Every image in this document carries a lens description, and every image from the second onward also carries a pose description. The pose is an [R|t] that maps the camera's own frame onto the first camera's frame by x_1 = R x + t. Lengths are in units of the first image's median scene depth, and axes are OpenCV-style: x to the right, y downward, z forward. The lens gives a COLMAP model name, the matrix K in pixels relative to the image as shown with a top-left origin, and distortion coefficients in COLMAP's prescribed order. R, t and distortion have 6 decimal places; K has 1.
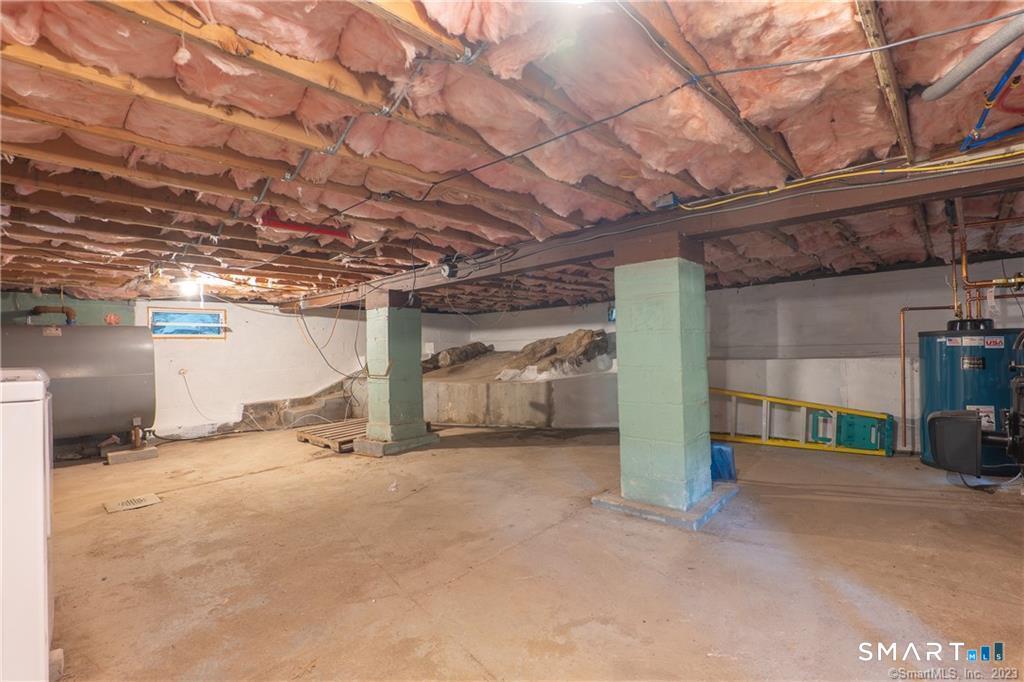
lens RADIAL K [[476.7, 0, 517.6], [0, 476.7, 345.8], [0, 0, 1]] dist [-0.024496, 0.006946]
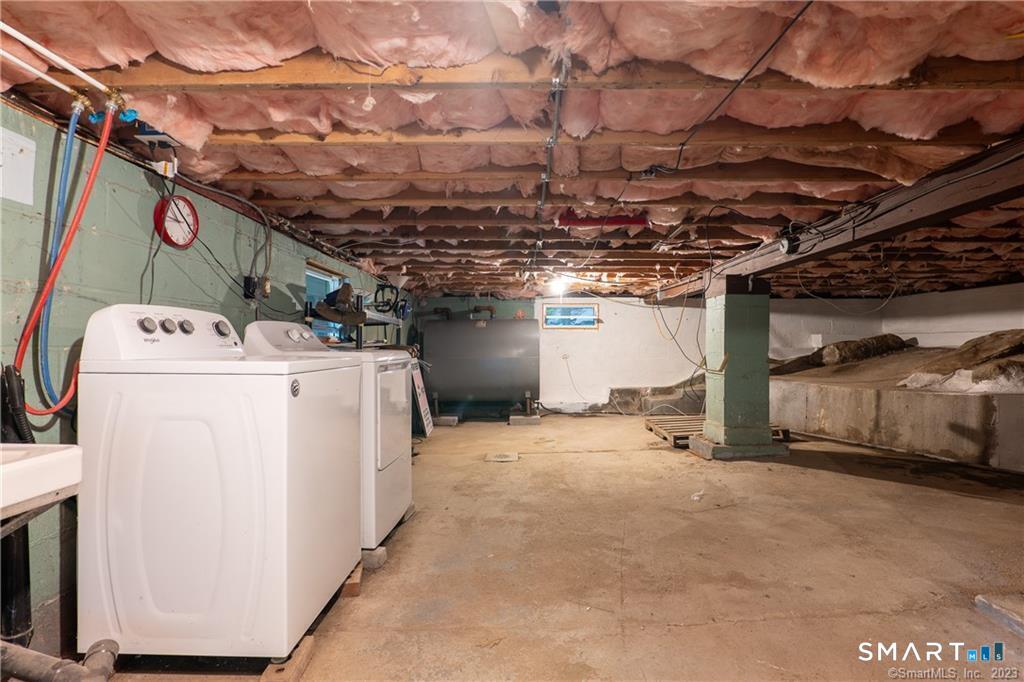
lens RADIAL K [[476.7, 0, 515.9], [0, 476.7, 344.8], [0, 0, 1]] dist [-0.024496, 0.006946]
pose [[0.678164, 0.025423, -0.734471, 0.175541], [-0.010970, 0.999640, 0.024472, -0.006463], [0.734829, -0.008539, 0.678199, 0.159417]]
